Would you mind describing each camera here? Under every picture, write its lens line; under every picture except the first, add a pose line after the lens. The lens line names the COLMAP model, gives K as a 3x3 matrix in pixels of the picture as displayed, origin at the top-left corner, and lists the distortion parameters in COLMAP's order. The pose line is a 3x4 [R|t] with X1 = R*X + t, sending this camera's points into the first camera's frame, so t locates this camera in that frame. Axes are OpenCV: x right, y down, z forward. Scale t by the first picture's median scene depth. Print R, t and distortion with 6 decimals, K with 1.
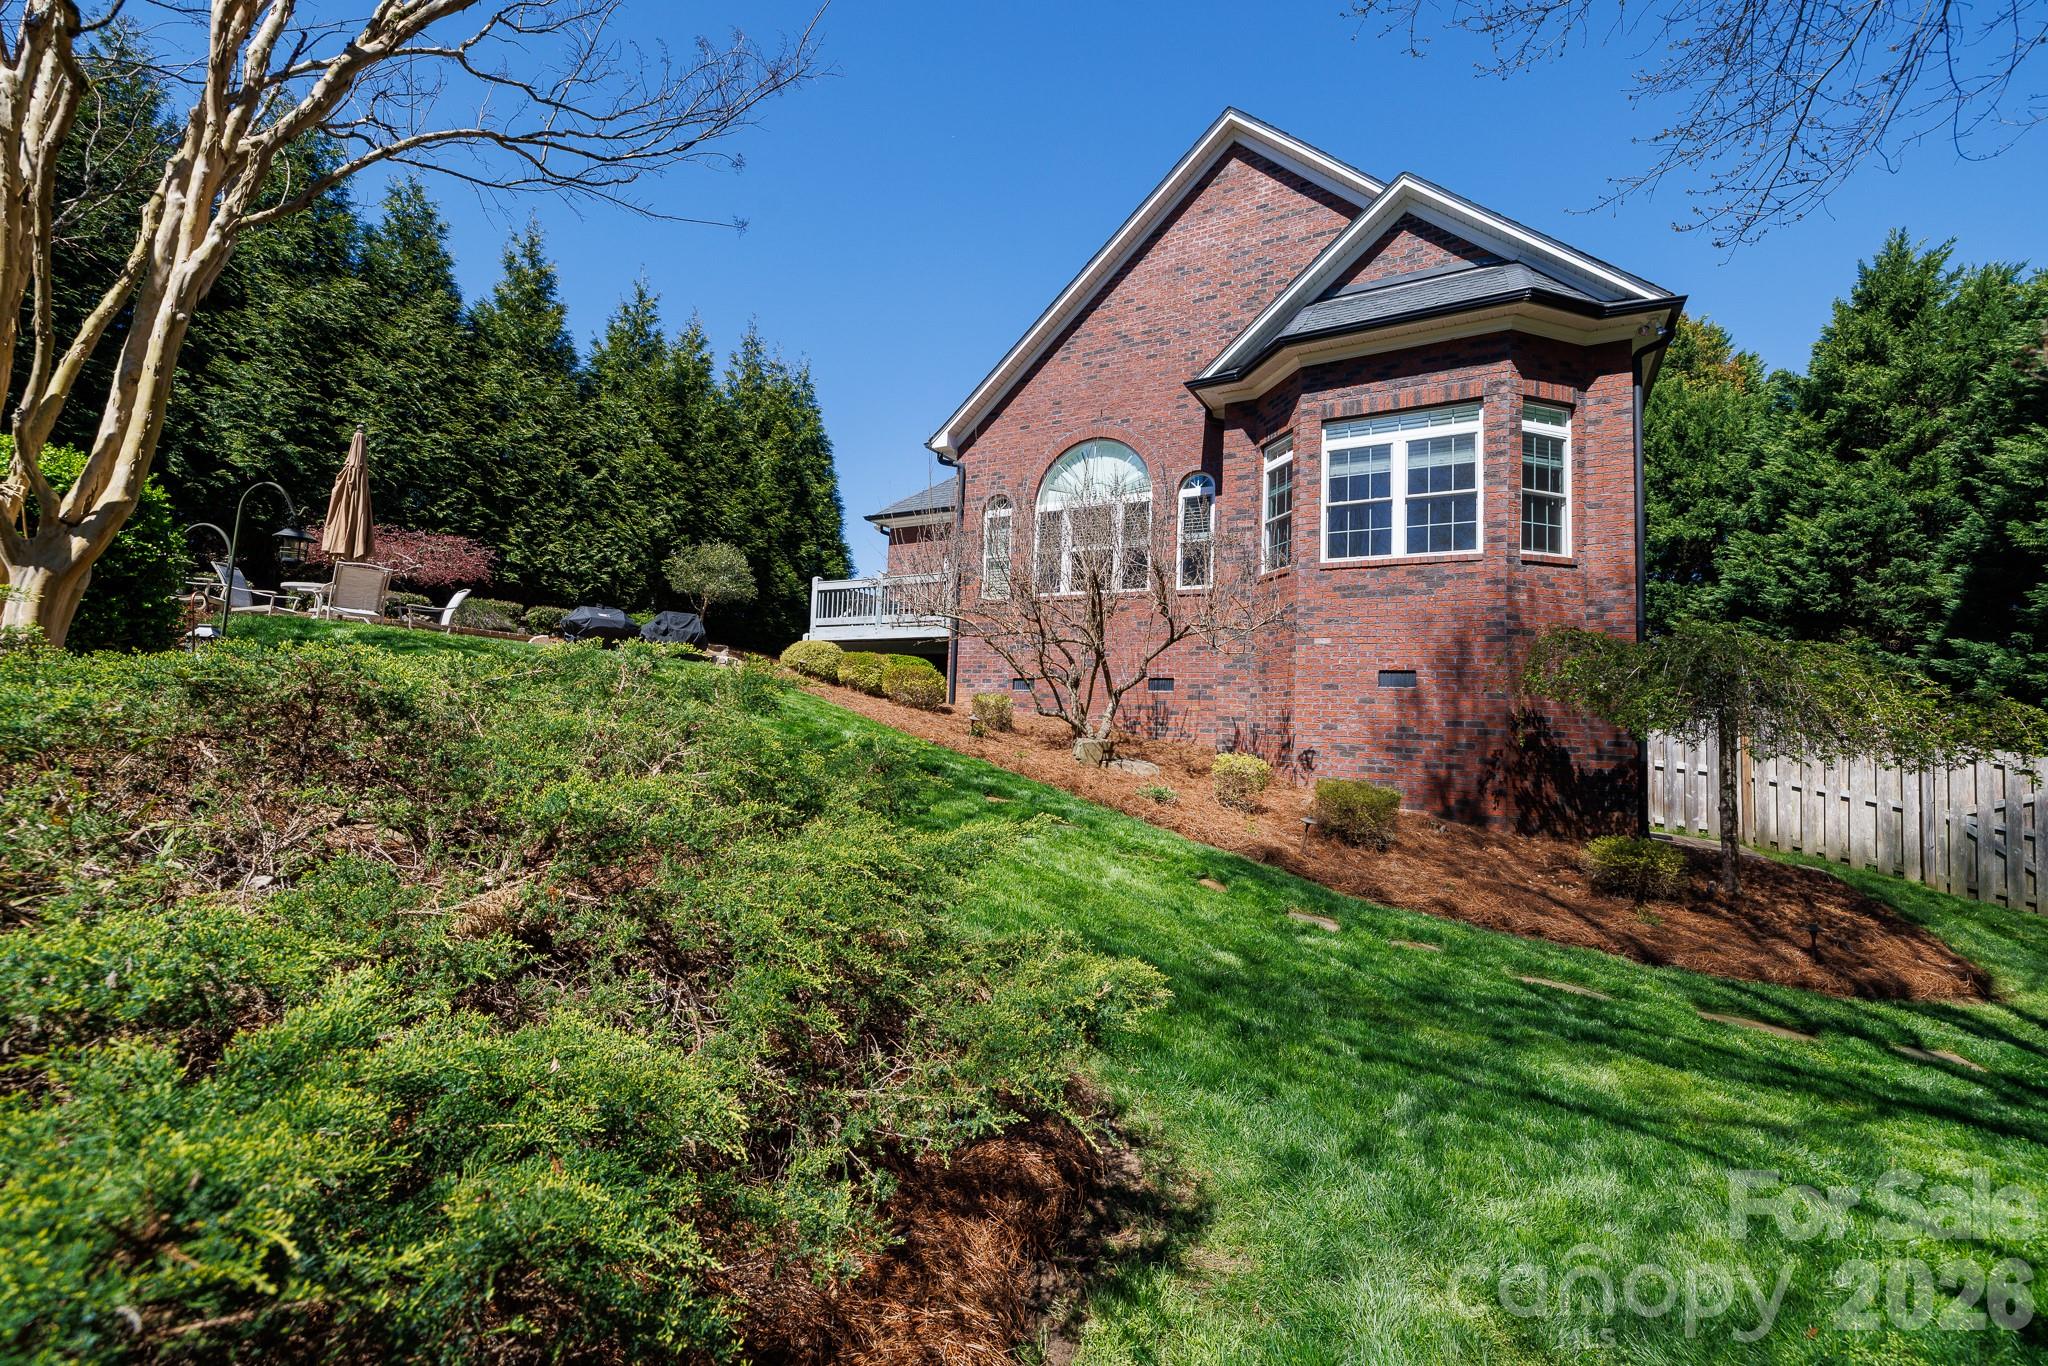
lens RADIAL K [[863.3, 0, 1024.0], [0, 863.3, 683.0], [0, 0, 1]] dist [0.000651, 0.000178]
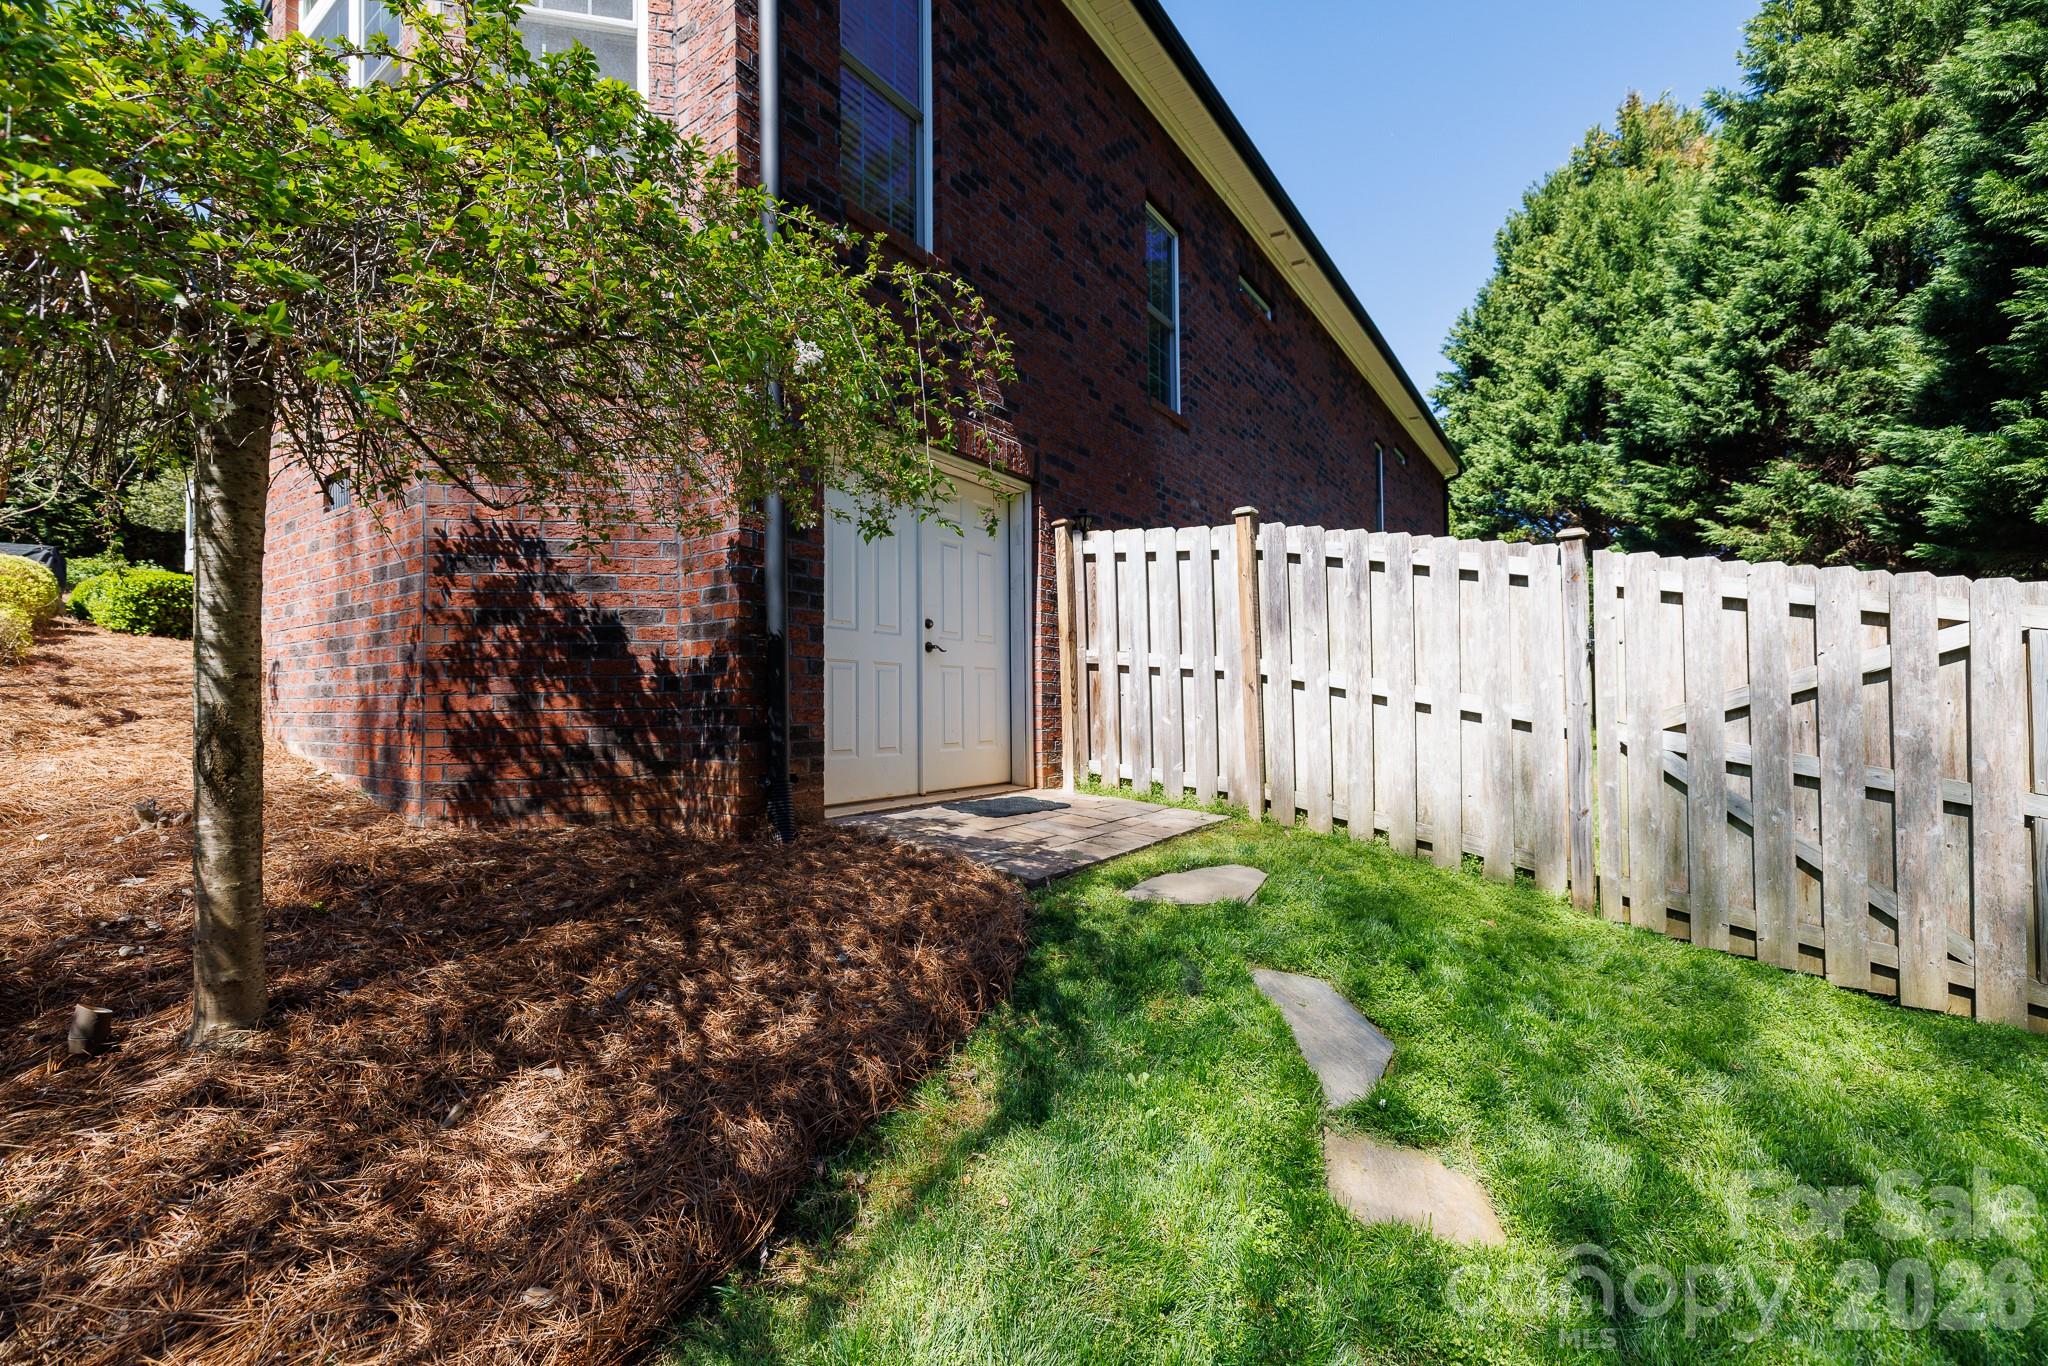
lens RADIAL K [[867.4, 0, 1023.2], [0, 867.4, 711.0], [0, 0, 1]] dist [0.000585, -0.000174]
pose [[0.995881, -0.048864, -0.076372, 0.478121], [0.053337, 0.996911, 0.057660, 0.061292], [0.073319, -0.061496, 0.995411, 0.335153]]
